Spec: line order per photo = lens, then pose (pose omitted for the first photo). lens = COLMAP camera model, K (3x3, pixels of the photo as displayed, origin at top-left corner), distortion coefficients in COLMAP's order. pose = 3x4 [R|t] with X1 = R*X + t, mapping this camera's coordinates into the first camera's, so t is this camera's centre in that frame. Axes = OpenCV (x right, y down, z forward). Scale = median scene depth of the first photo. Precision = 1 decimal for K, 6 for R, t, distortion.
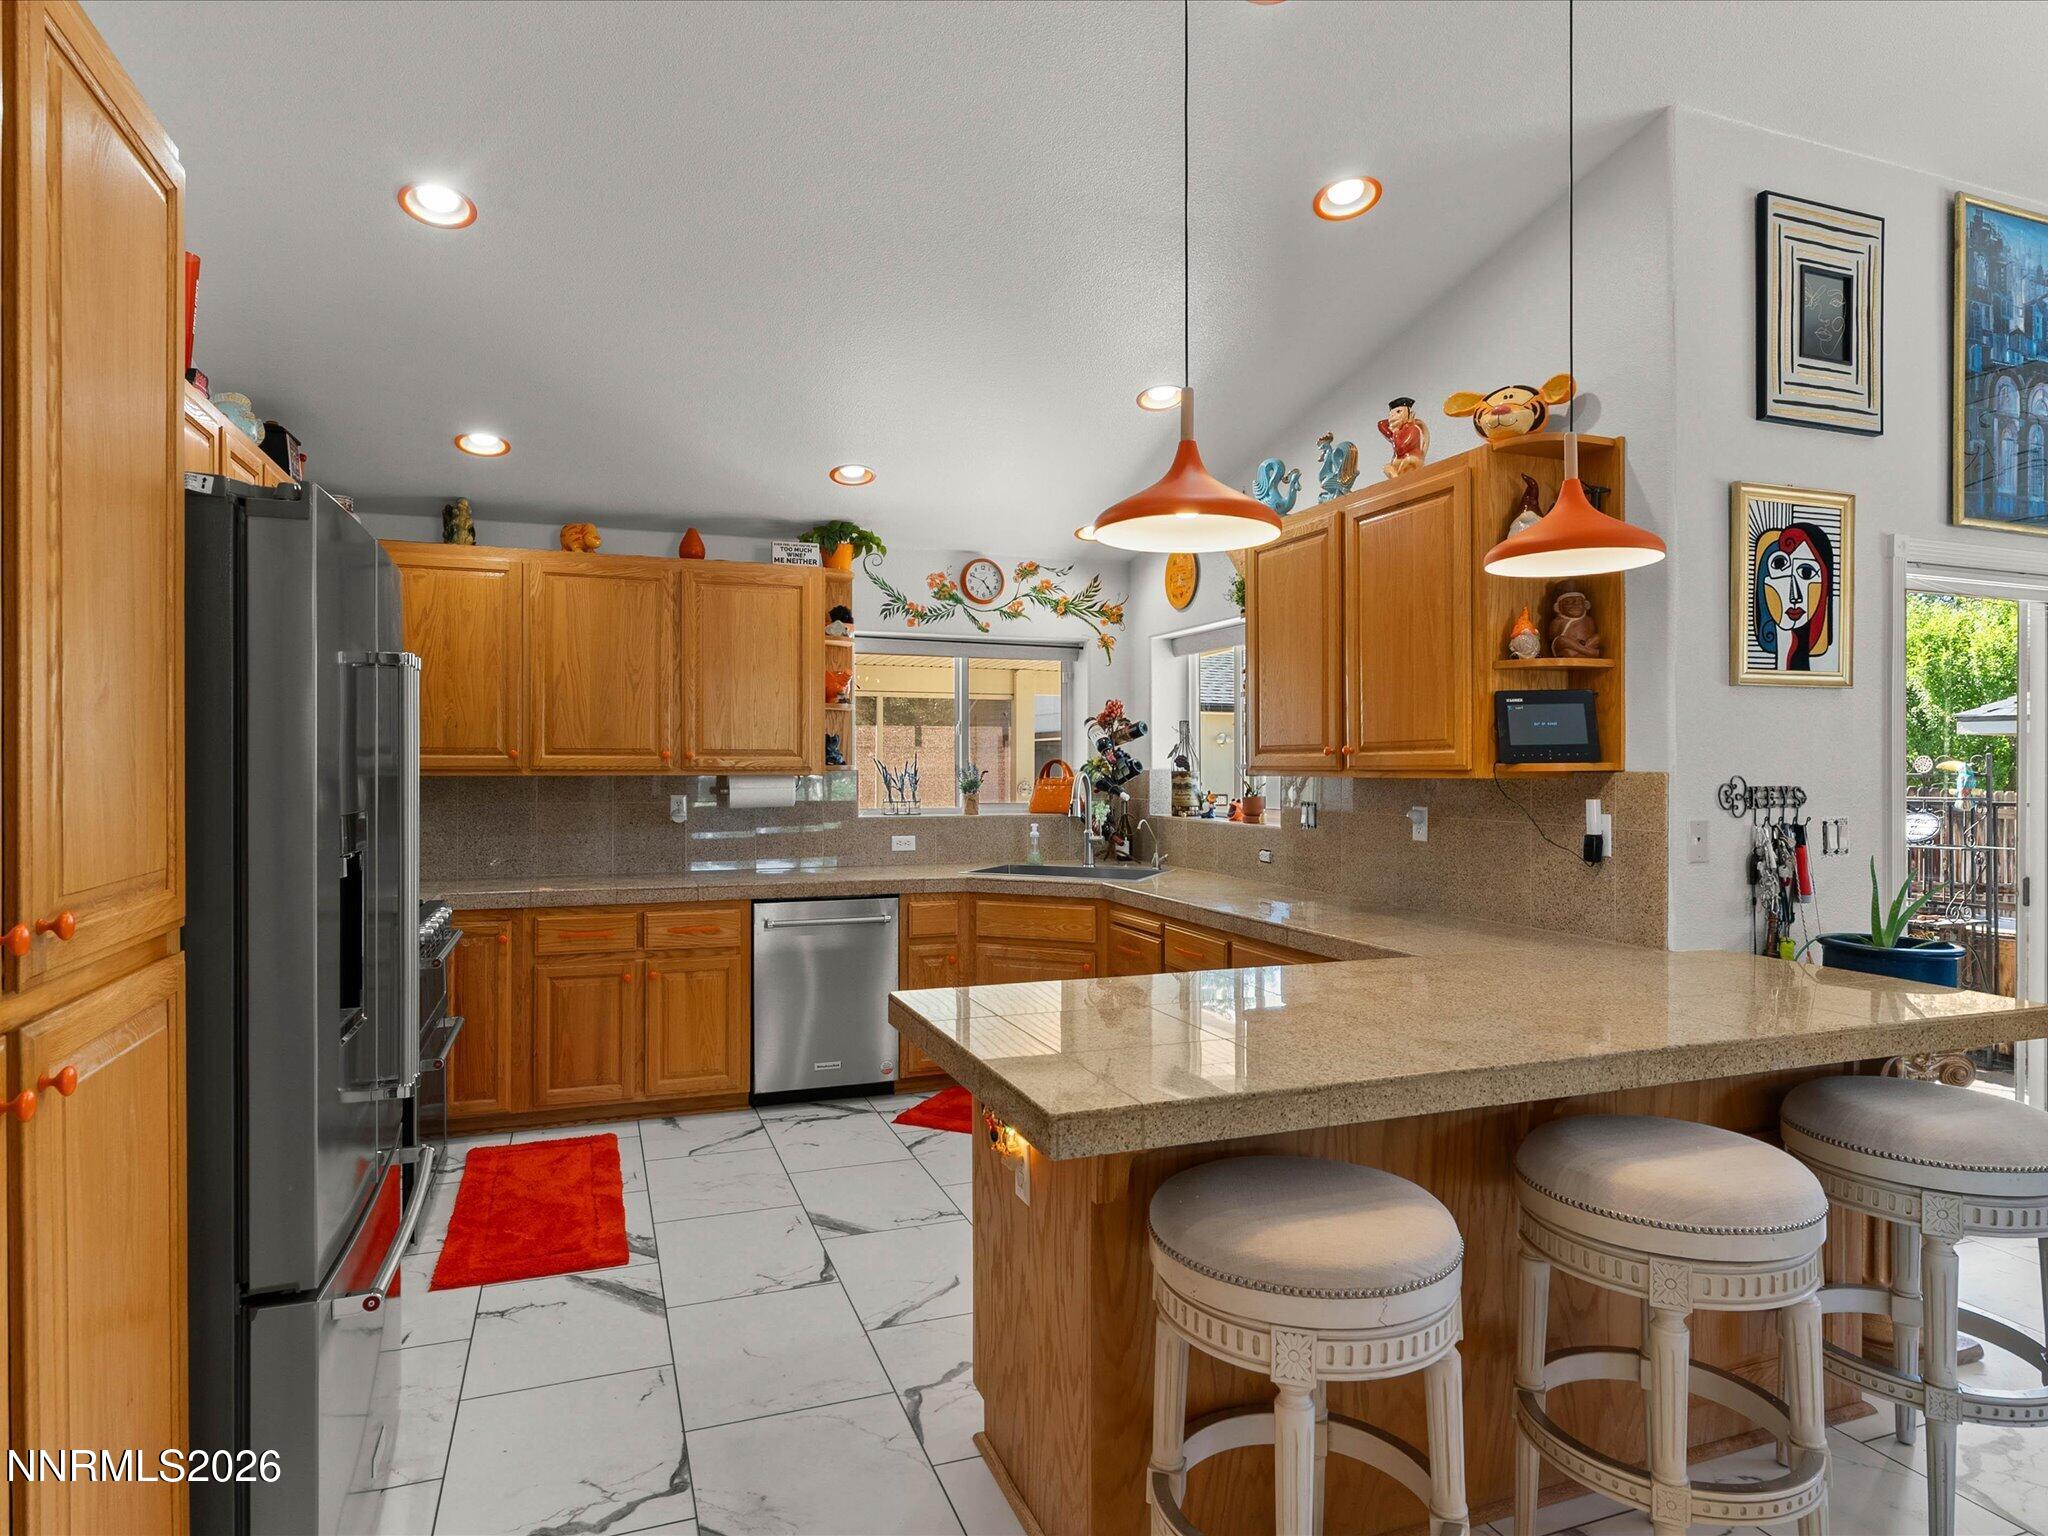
lens RADIAL K [[1157.3, 0, 1016.8], [0, 1157.3, 768.7], [0, 0, 1]] dist [-0.006605, 0.001812]
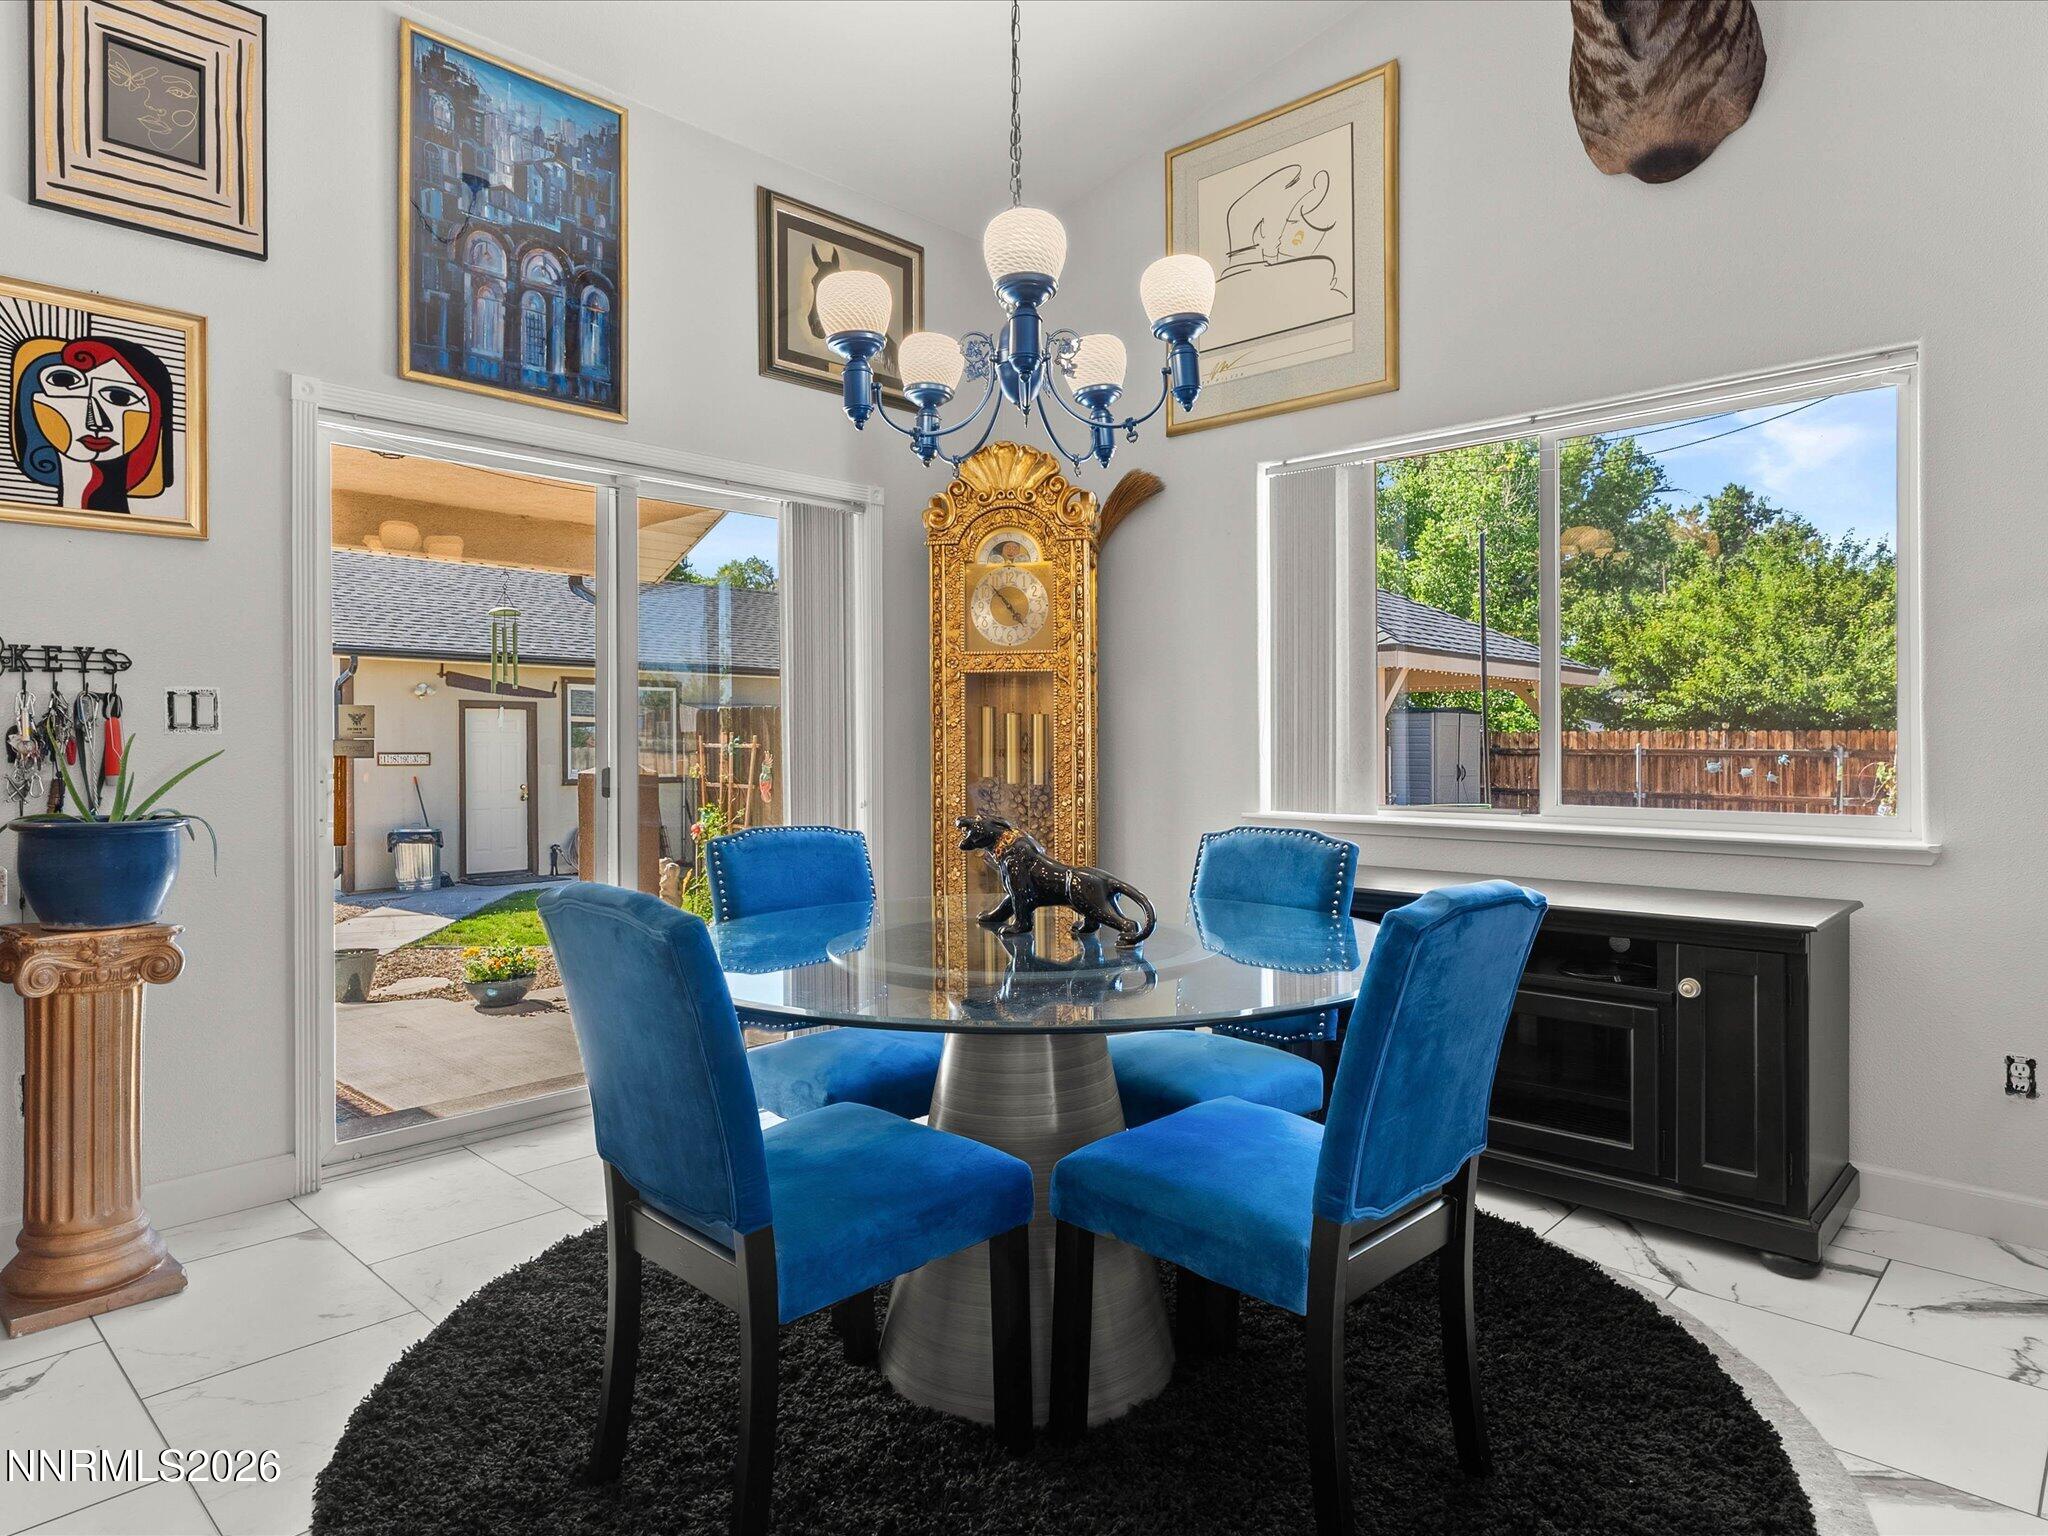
lens RADIAL K [[1207.8, 0, 1024.4], [0, 1207.8, 743.0], [0, 0, 1]] dist [-0.002142, -0.000109]
pose [[0.896493, -0.007189, 0.442999, 0.622409], [0.007905, 0.999969, 0.000231, 0.063134], [-0.442987, 0.003294, 0.896522, -0.064378]]
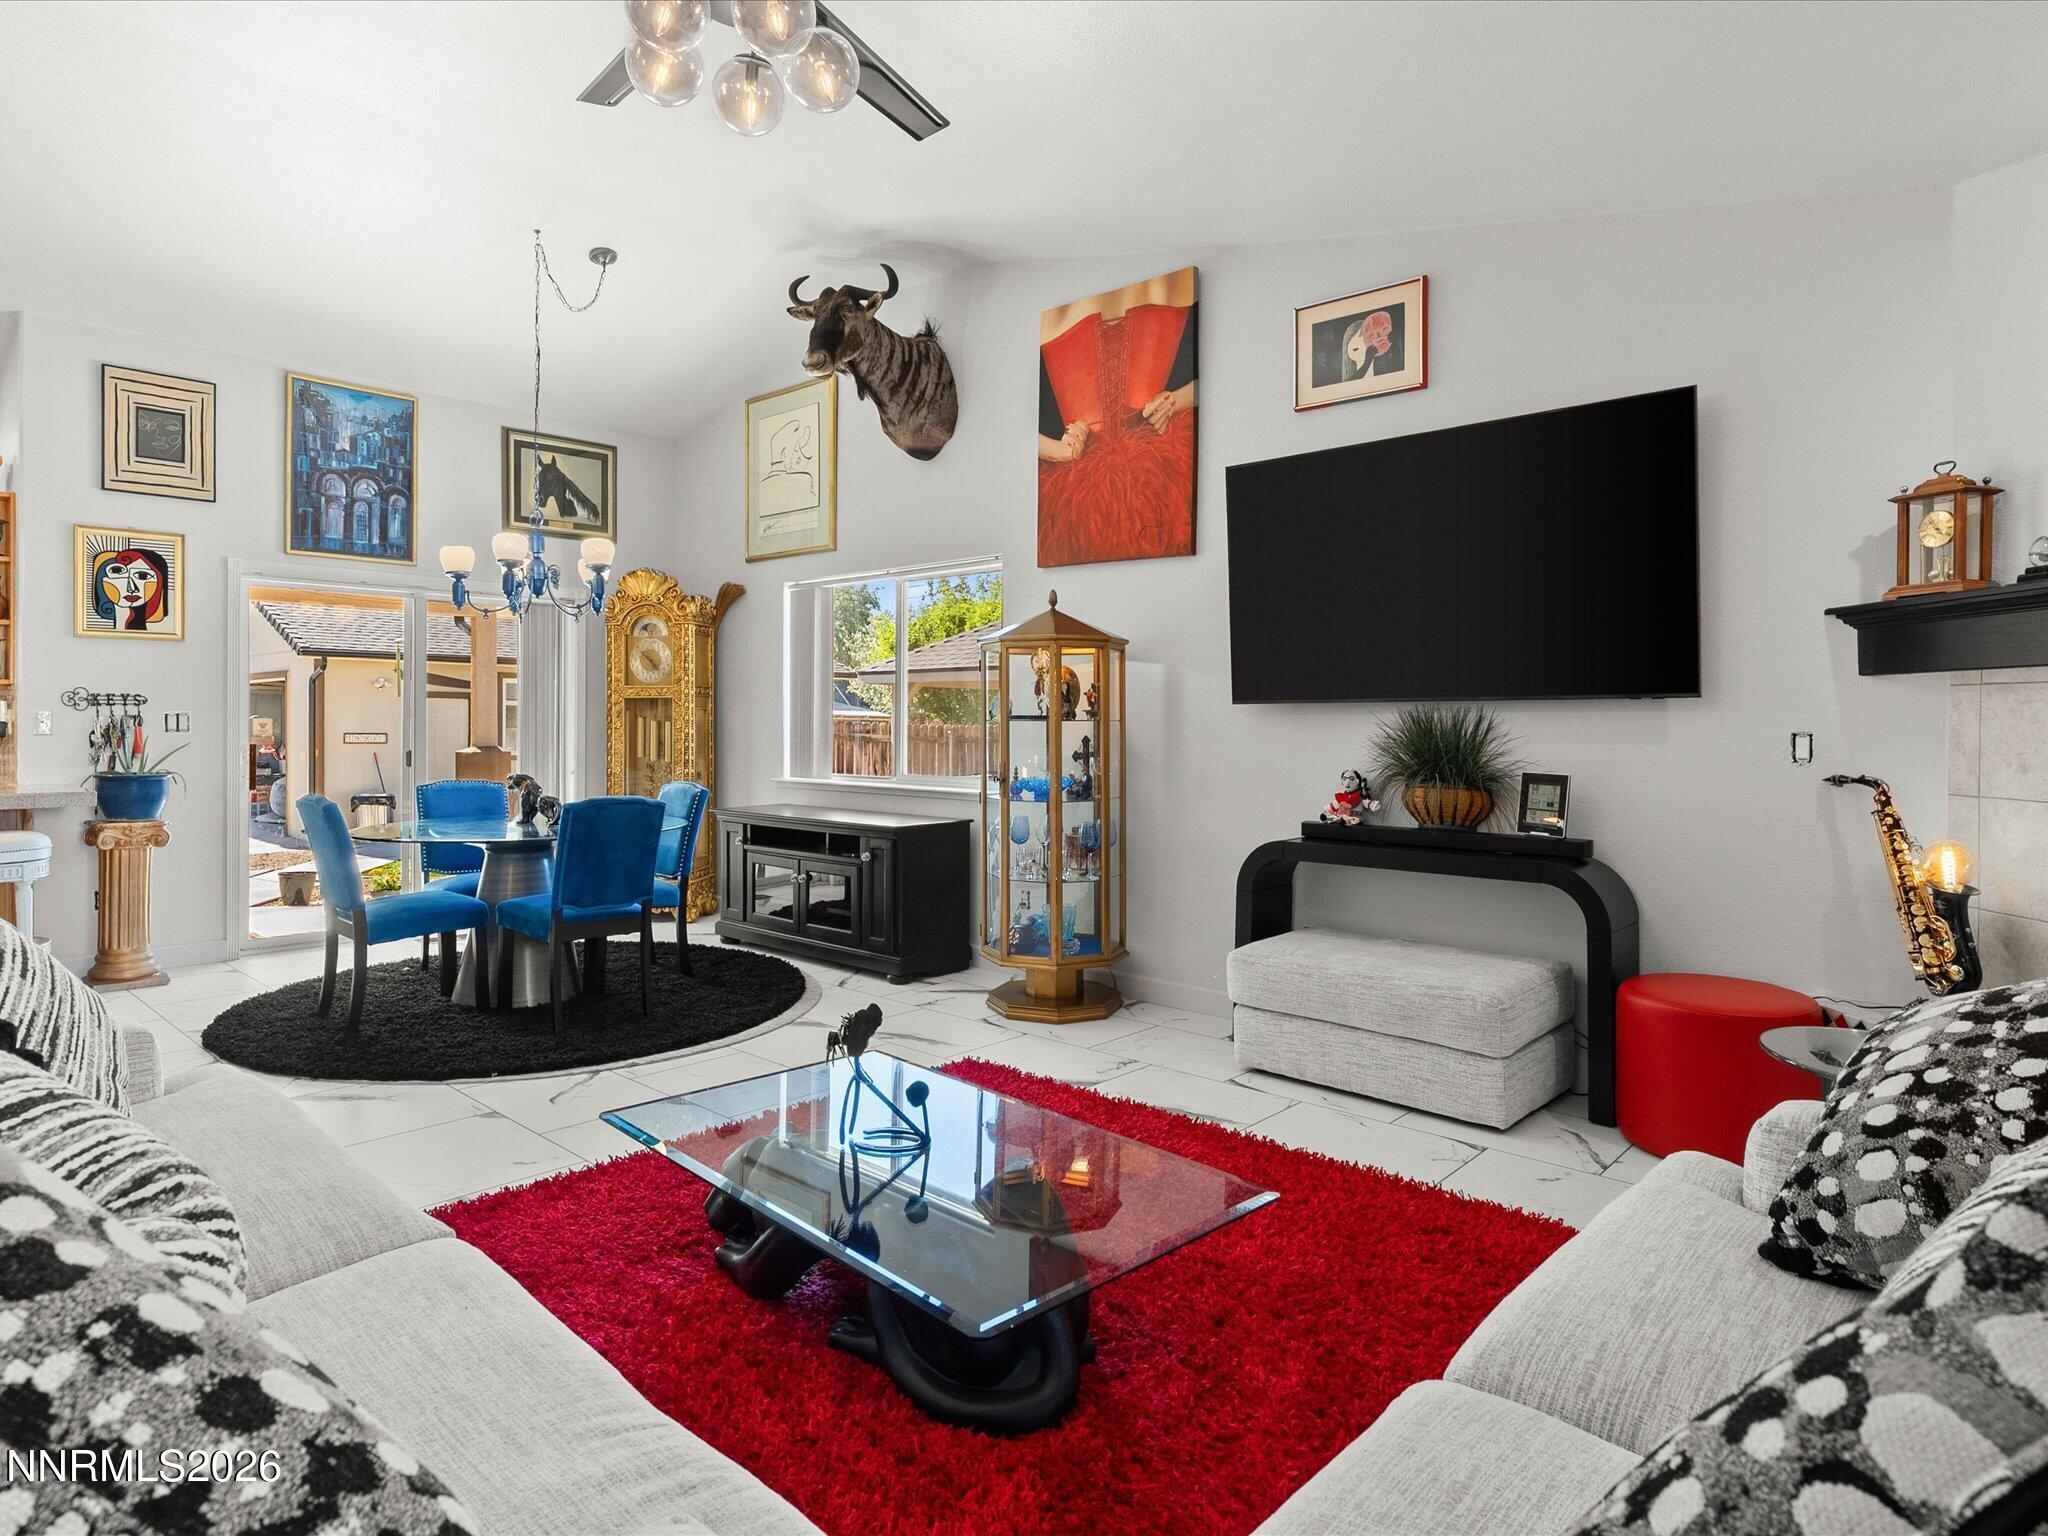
lens RADIAL K [[1165.7, 0, 1024.4], [0, 1165.7, 723.1], [0, 0, 1]] dist [0.000576, 0.000613]
pose [[0.892855, 0.000022, 0.450343, 0.769043], [-0.000248, 1.000000, 0.000444, 0.041988], [-0.450343, -0.000508, 0.892855, -0.883349]]
